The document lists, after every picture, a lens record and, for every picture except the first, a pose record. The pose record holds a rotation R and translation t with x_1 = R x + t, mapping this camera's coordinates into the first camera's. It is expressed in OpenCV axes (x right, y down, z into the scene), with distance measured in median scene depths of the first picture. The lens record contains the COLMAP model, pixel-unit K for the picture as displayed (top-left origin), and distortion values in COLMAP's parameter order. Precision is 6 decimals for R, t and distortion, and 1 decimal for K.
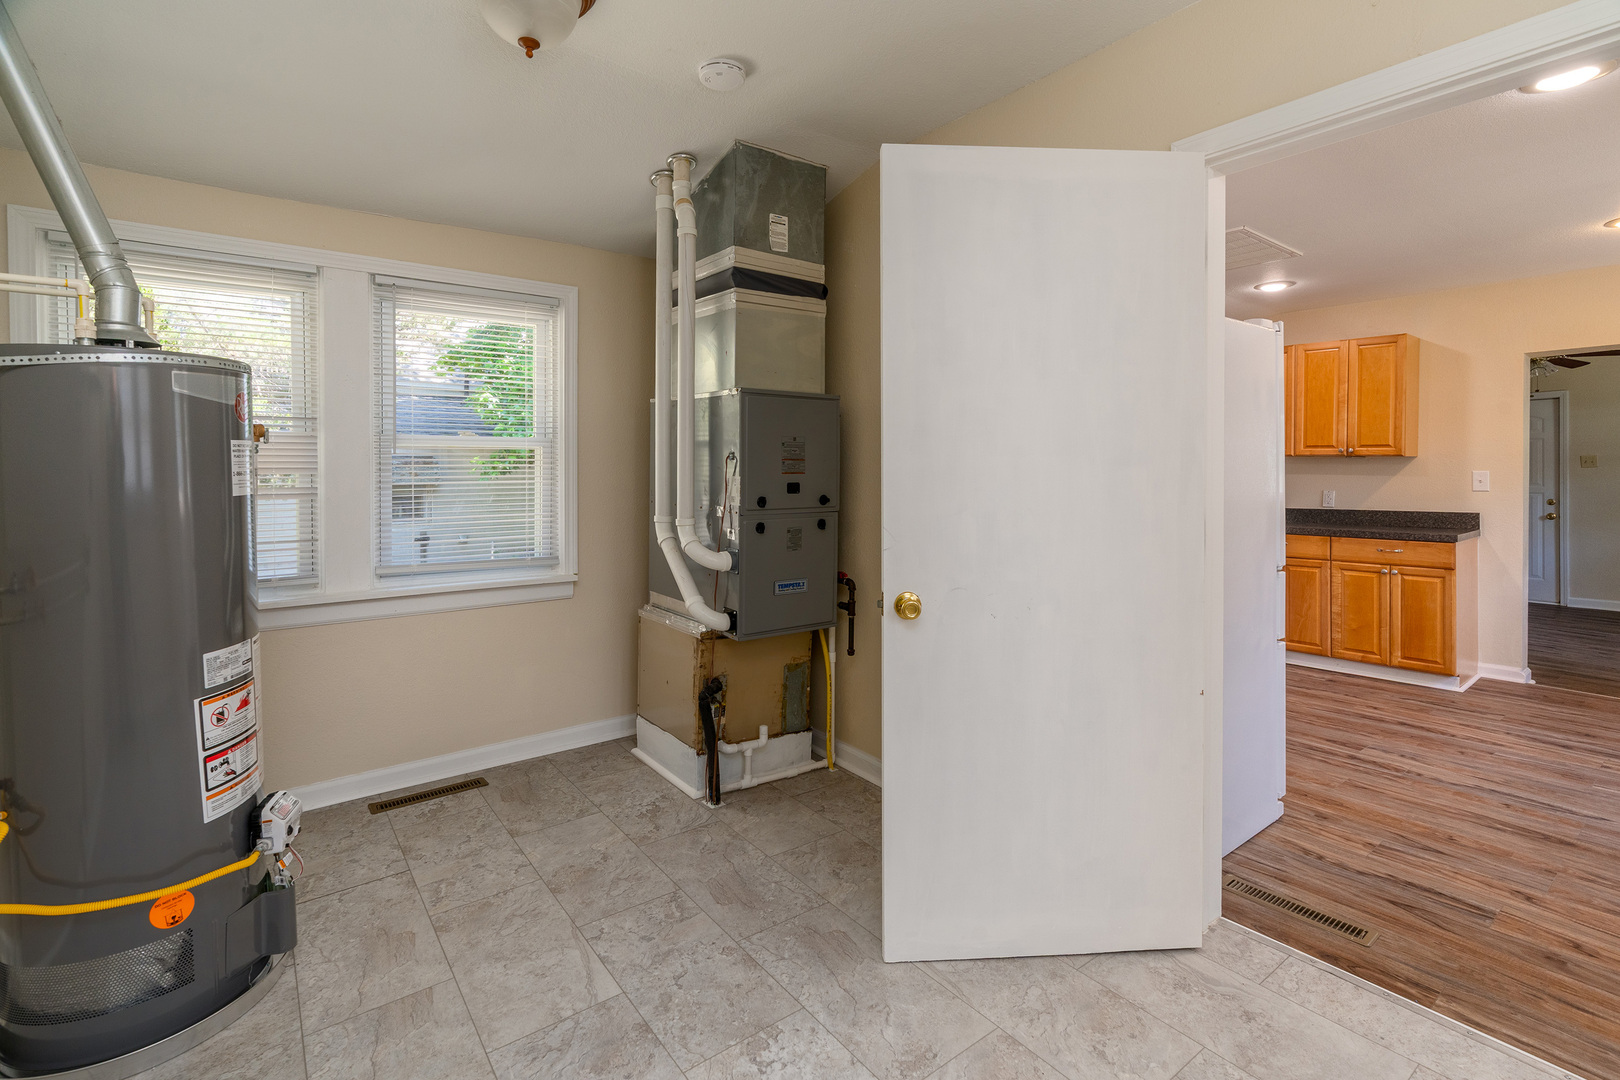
lens RADIAL K [[787.9, 0, 829.7], [0, 787.9, 477.2], [0, 0, 1]] dist [-0.009193, 0.003704]
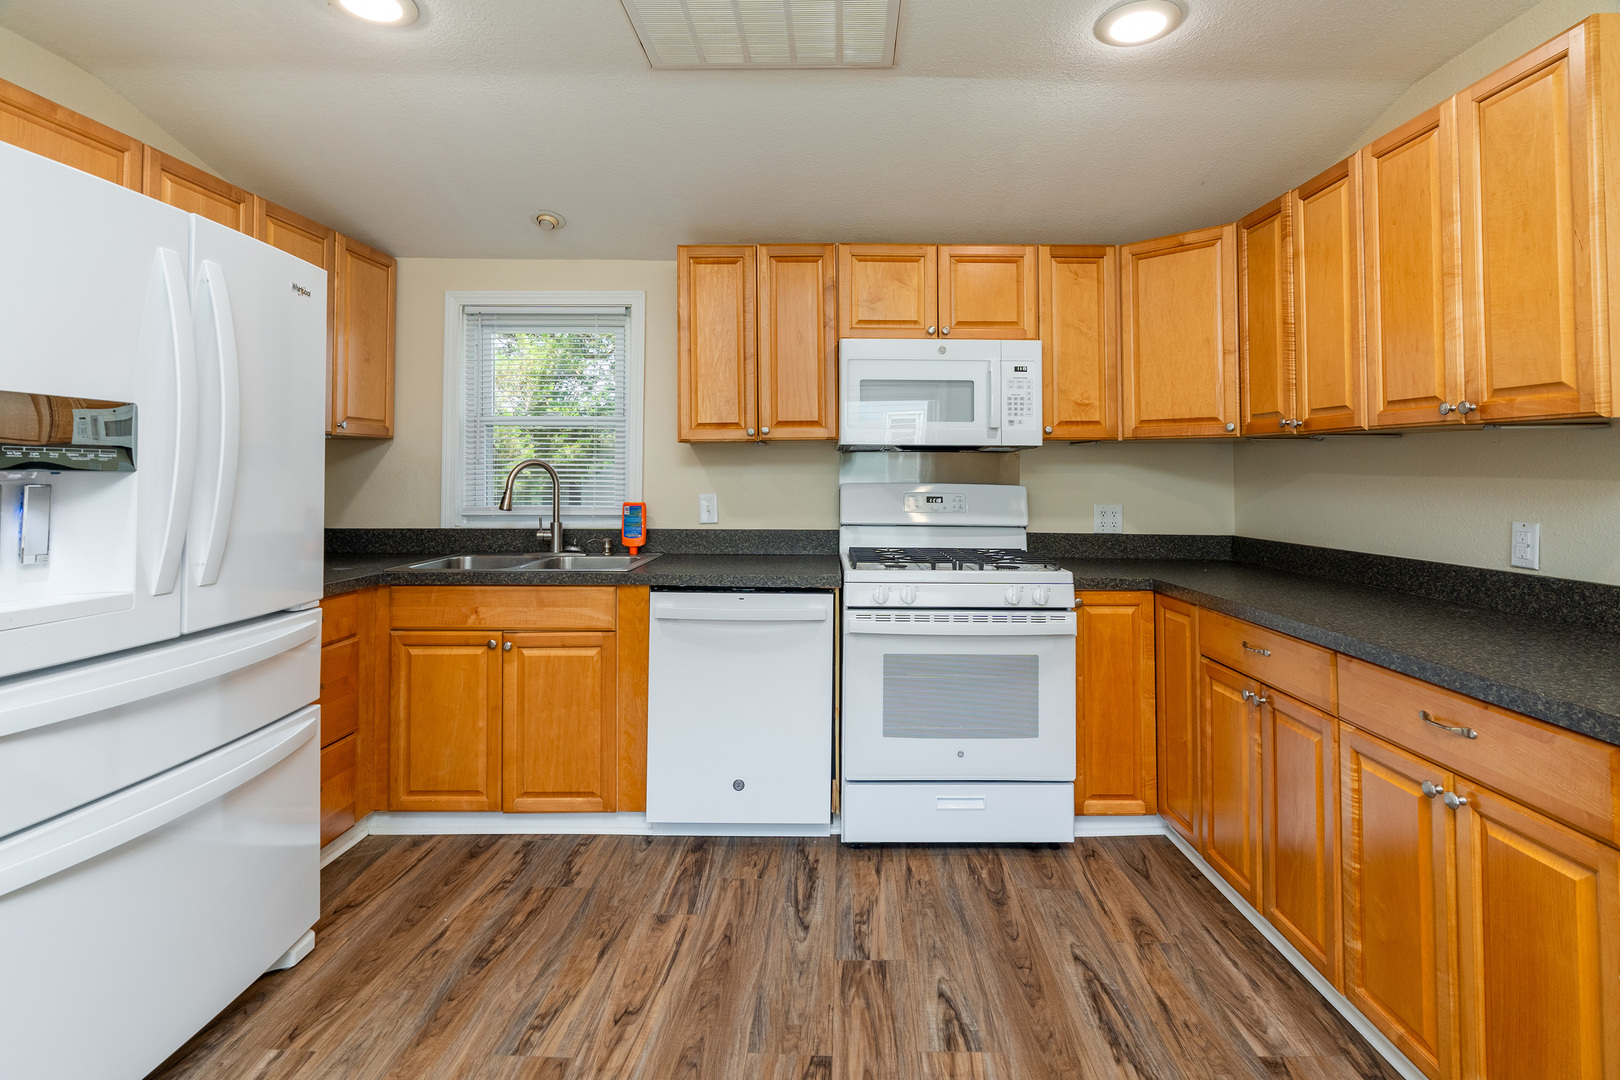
lens RADIAL K [[787.9, 0, 815.5], [0, 787.9, 449.6], [0, 0, 1]] dist [-0.009193, 0.003704]
pose [[0.760114, -0.018892, -0.649515, 0.705278], [-0.005393, 0.999359, -0.035379, -0.002381], [0.649768, 0.030395, 0.759525, 0.584598]]
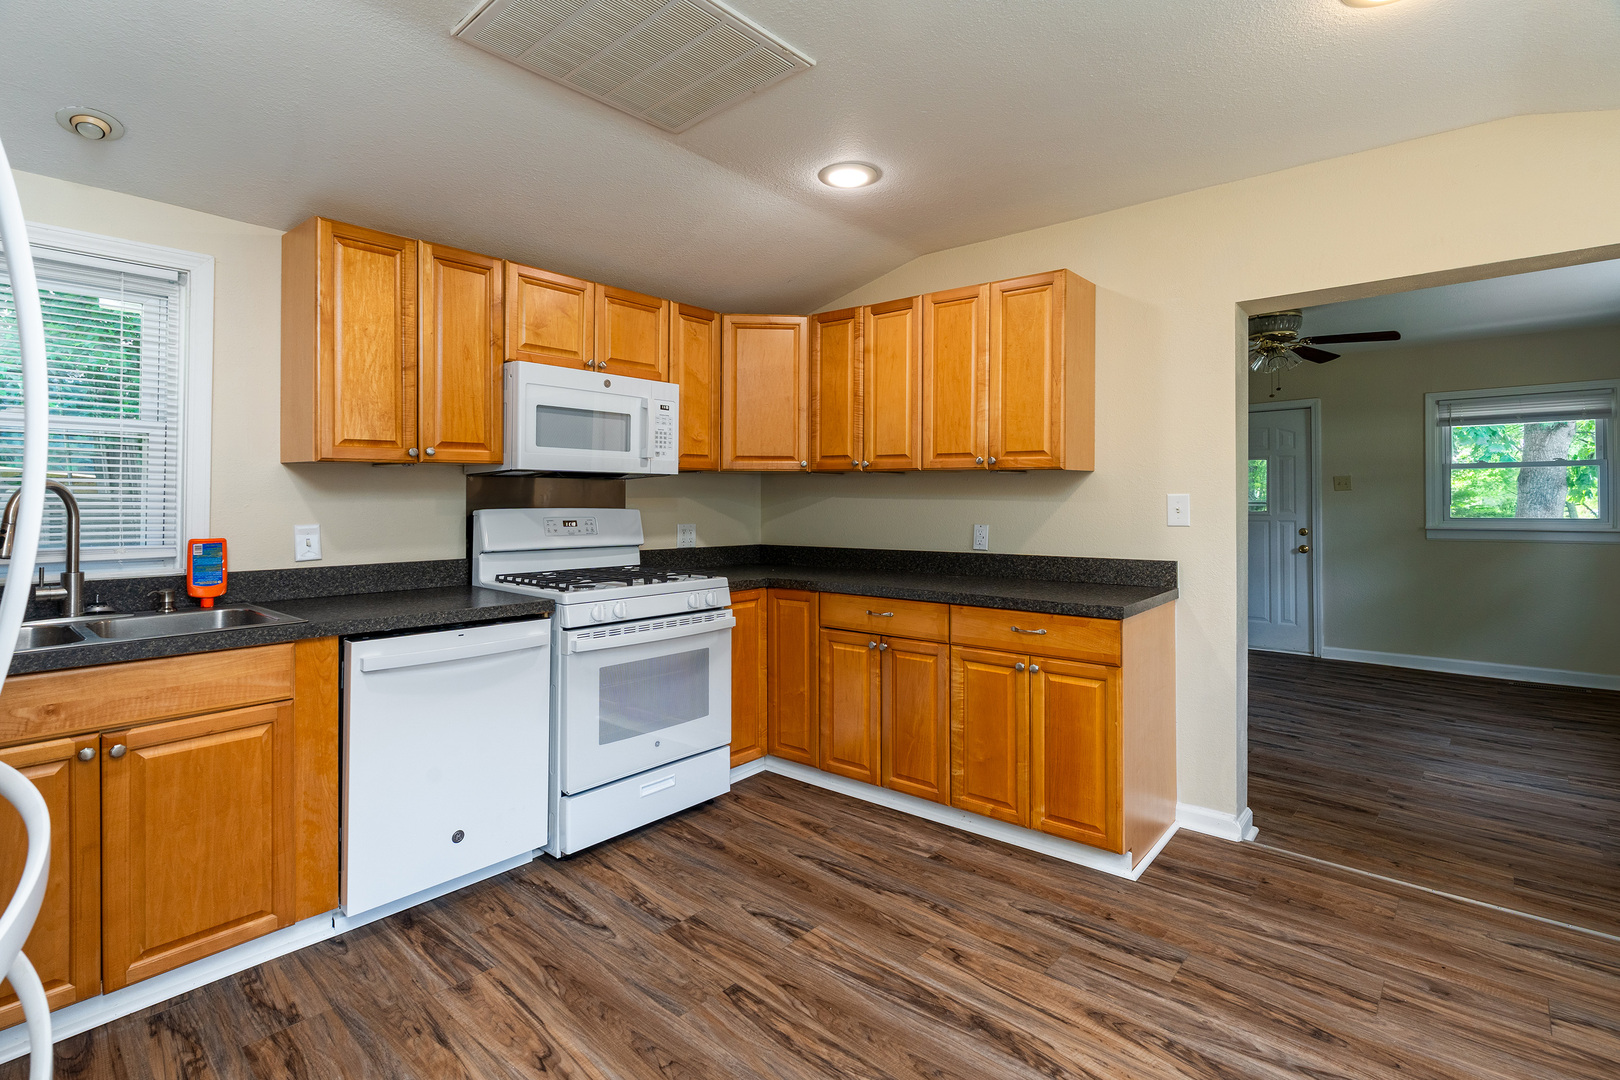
lens RADIAL K [[787.9, 0, 802.8], [0, 787.9, 497.9], [0, 0, 1]] dist [-0.009193, 0.003704]
pose [[0.987373, -0.002693, 0.158391, 0.443078], [0.003755, 0.999972, -0.006407, -0.001693], [-0.158370, 0.006921, 0.987356, 0.437299]]
